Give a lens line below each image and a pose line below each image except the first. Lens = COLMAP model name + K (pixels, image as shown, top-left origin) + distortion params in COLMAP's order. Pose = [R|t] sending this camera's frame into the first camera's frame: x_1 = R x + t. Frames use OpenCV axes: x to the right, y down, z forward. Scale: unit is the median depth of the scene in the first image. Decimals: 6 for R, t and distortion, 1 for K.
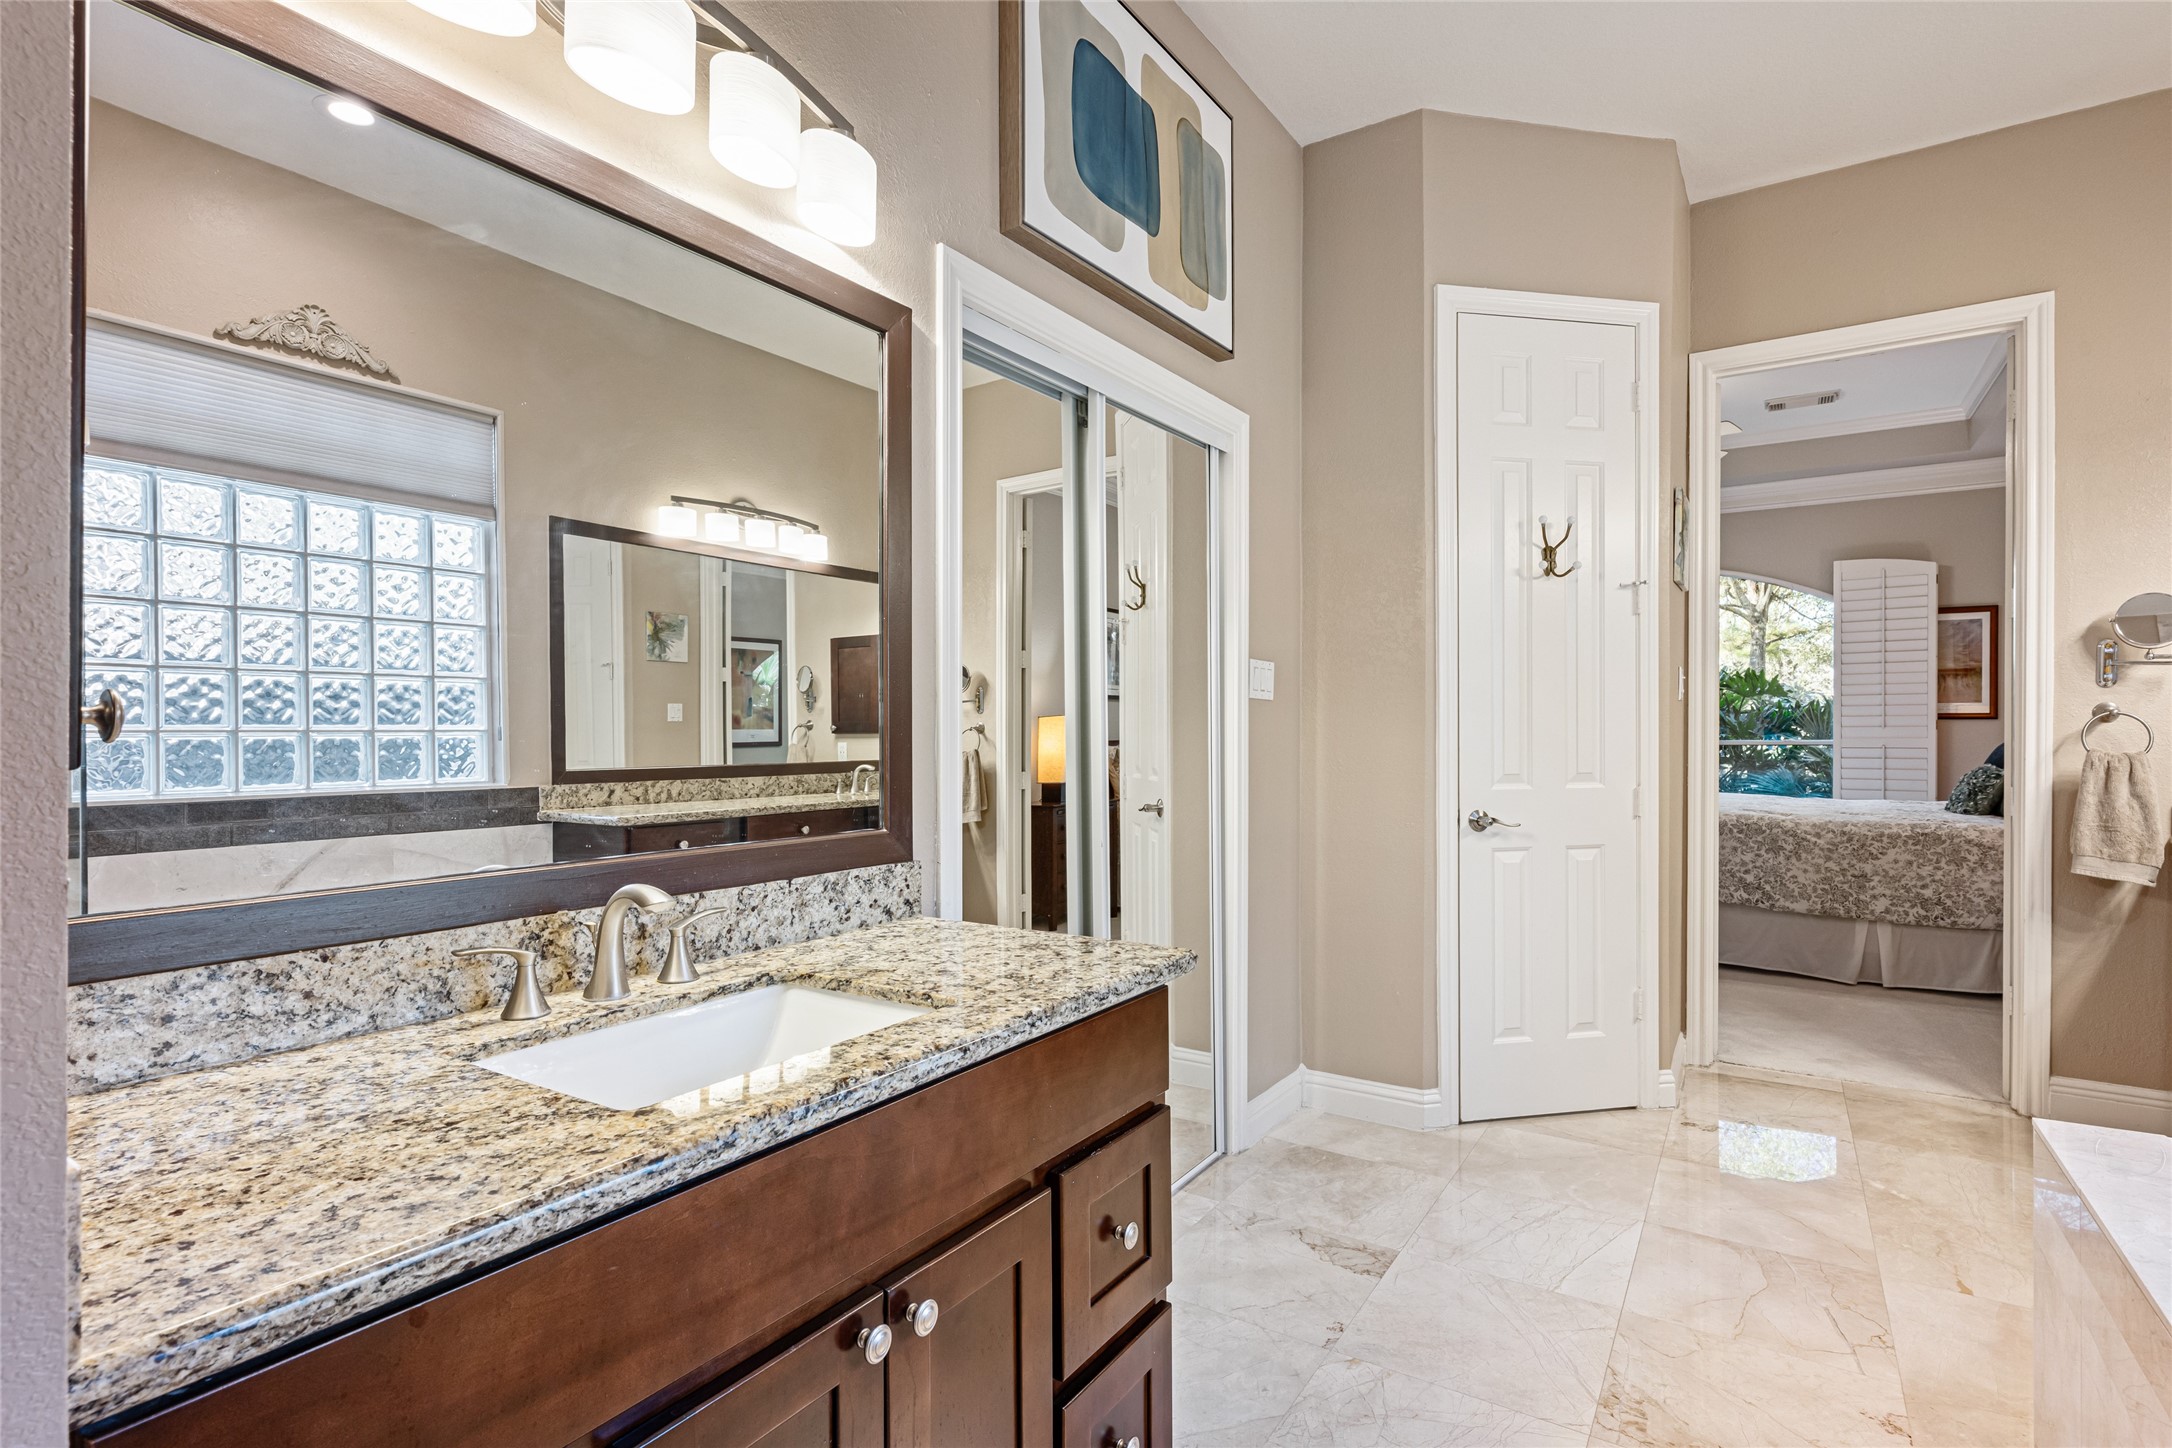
lens RADIAL K [[1052.5, 0, 1106.1], [0, 1052.5, 717.0], [0, 0, 1]] dist [-0.002998, 0.003005]
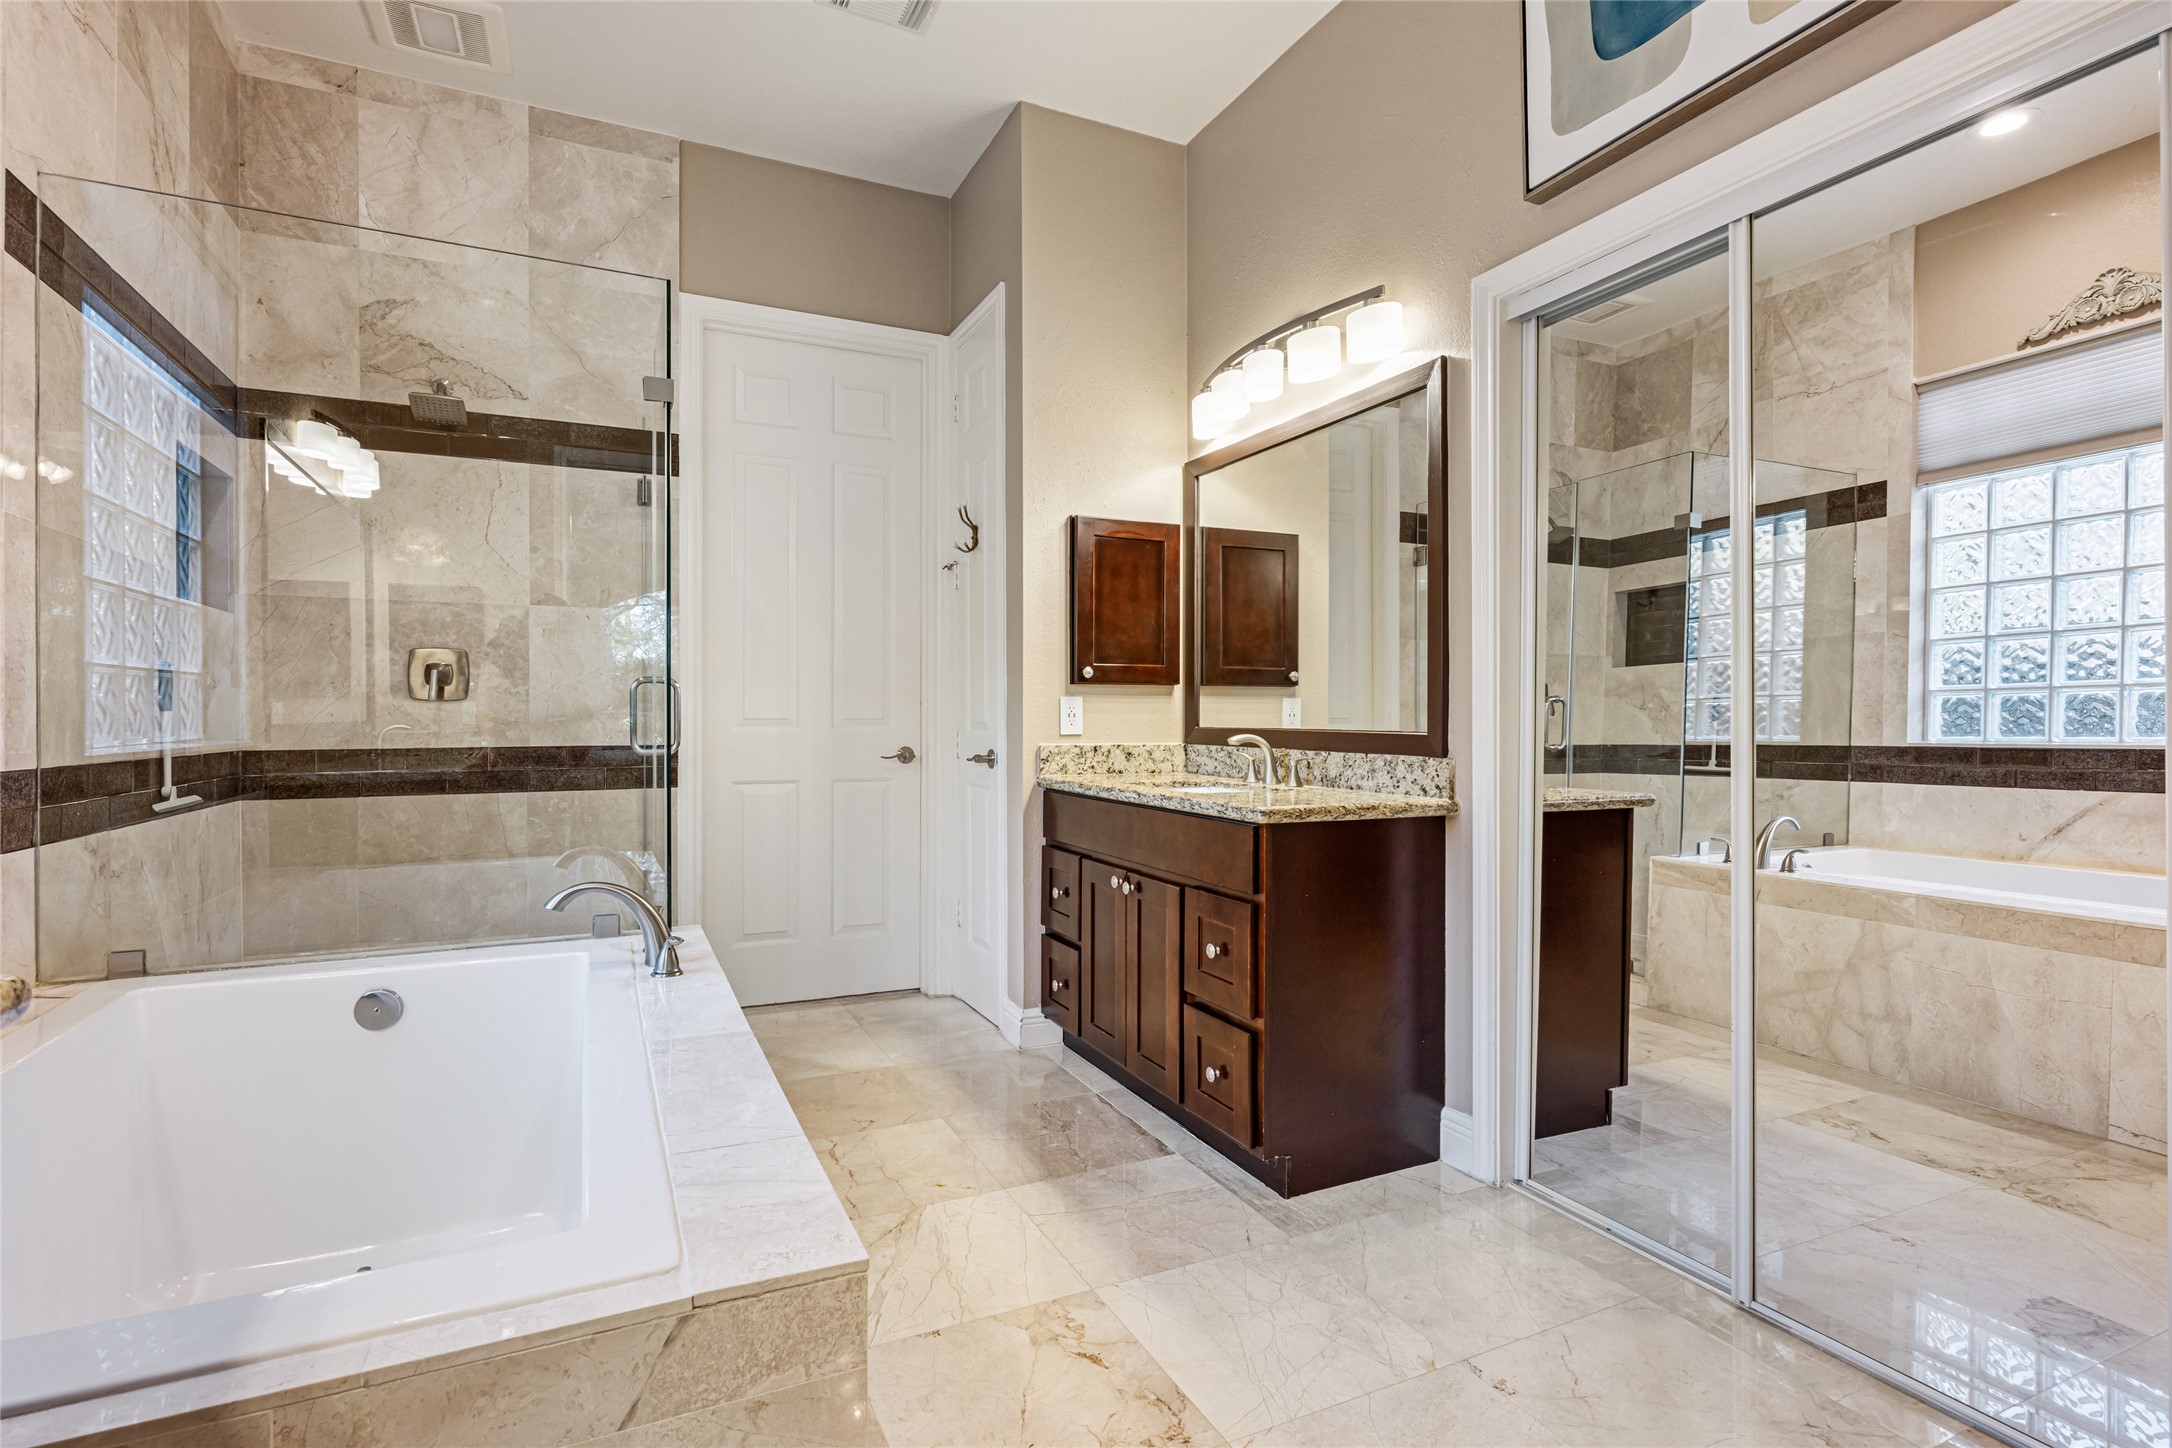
lens RADIAL K [[1052.5, 0, 1097.9], [0, 1052.5, 714.7], [0, 0, 1]] dist [-0.002998, 0.003005]
pose [[-0.521510, -0.006050, -0.853224, 0.664249], [0.002203, 0.999962, -0.008437, 0.049826], [0.853242, -0.006280, -0.521477, 0.727254]]
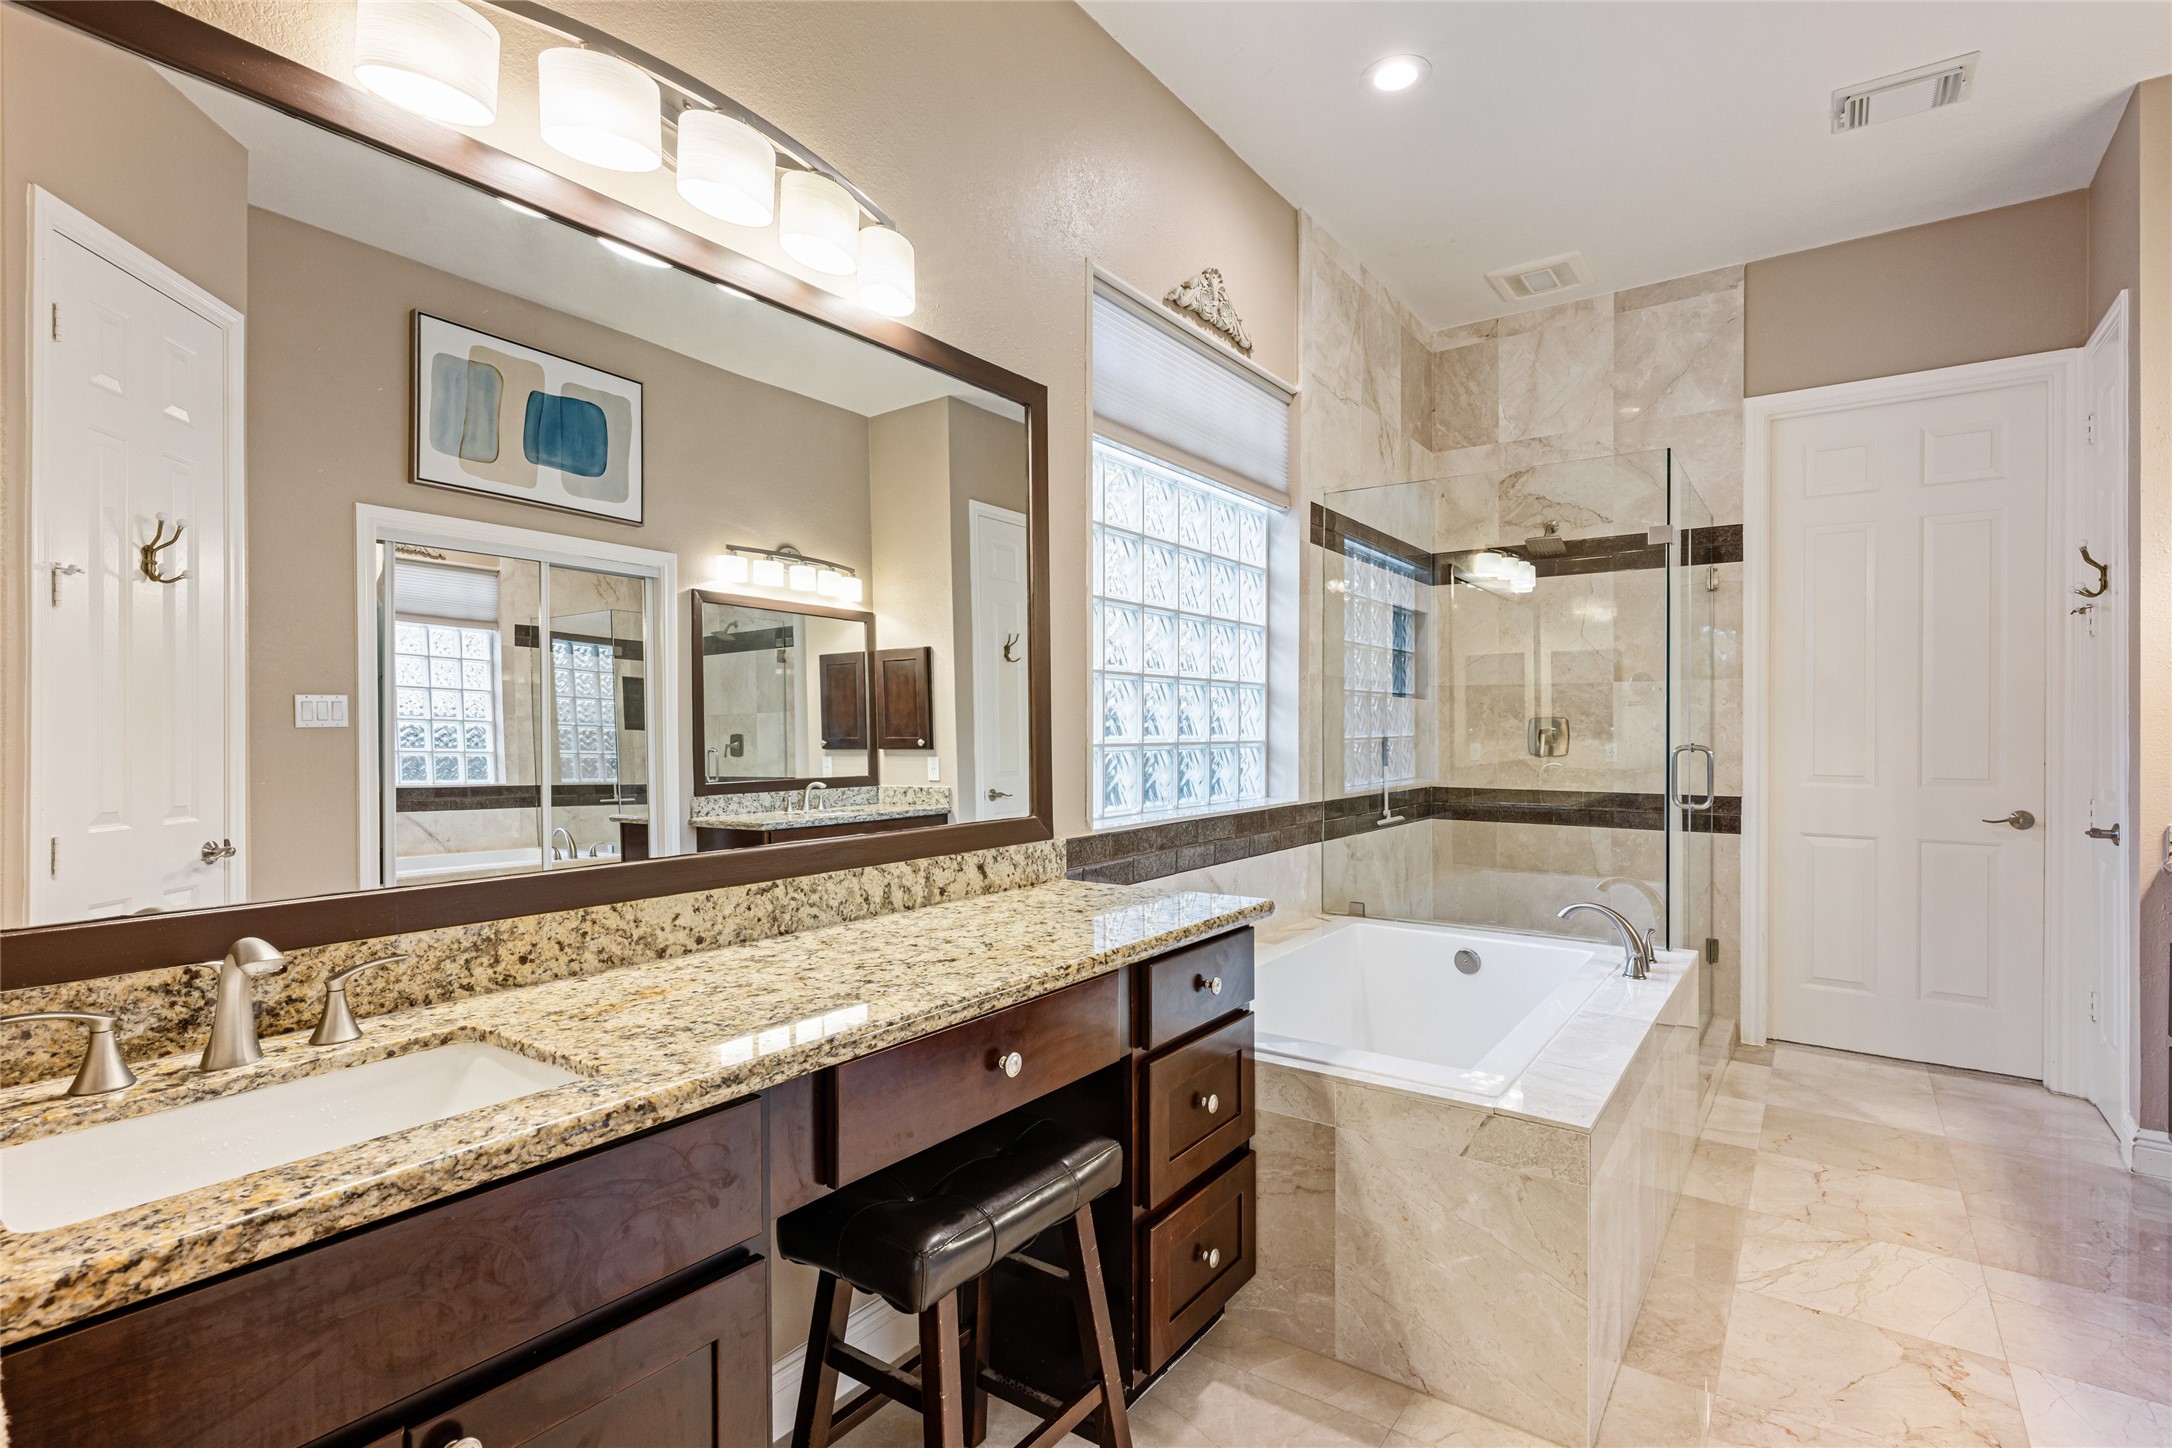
lens RADIAL K [[1052.5, 0, 1074.4], [0, 1052.5, 725.6], [0, 0, 1]] dist [-0.002998, 0.003005]
pose [[-0.998421, -0.008140, 0.055573, 0.678239], [-0.008392, 0.999956, -0.004308, -0.000460], [-0.055536, -0.004768, -0.998445, 1.065650]]
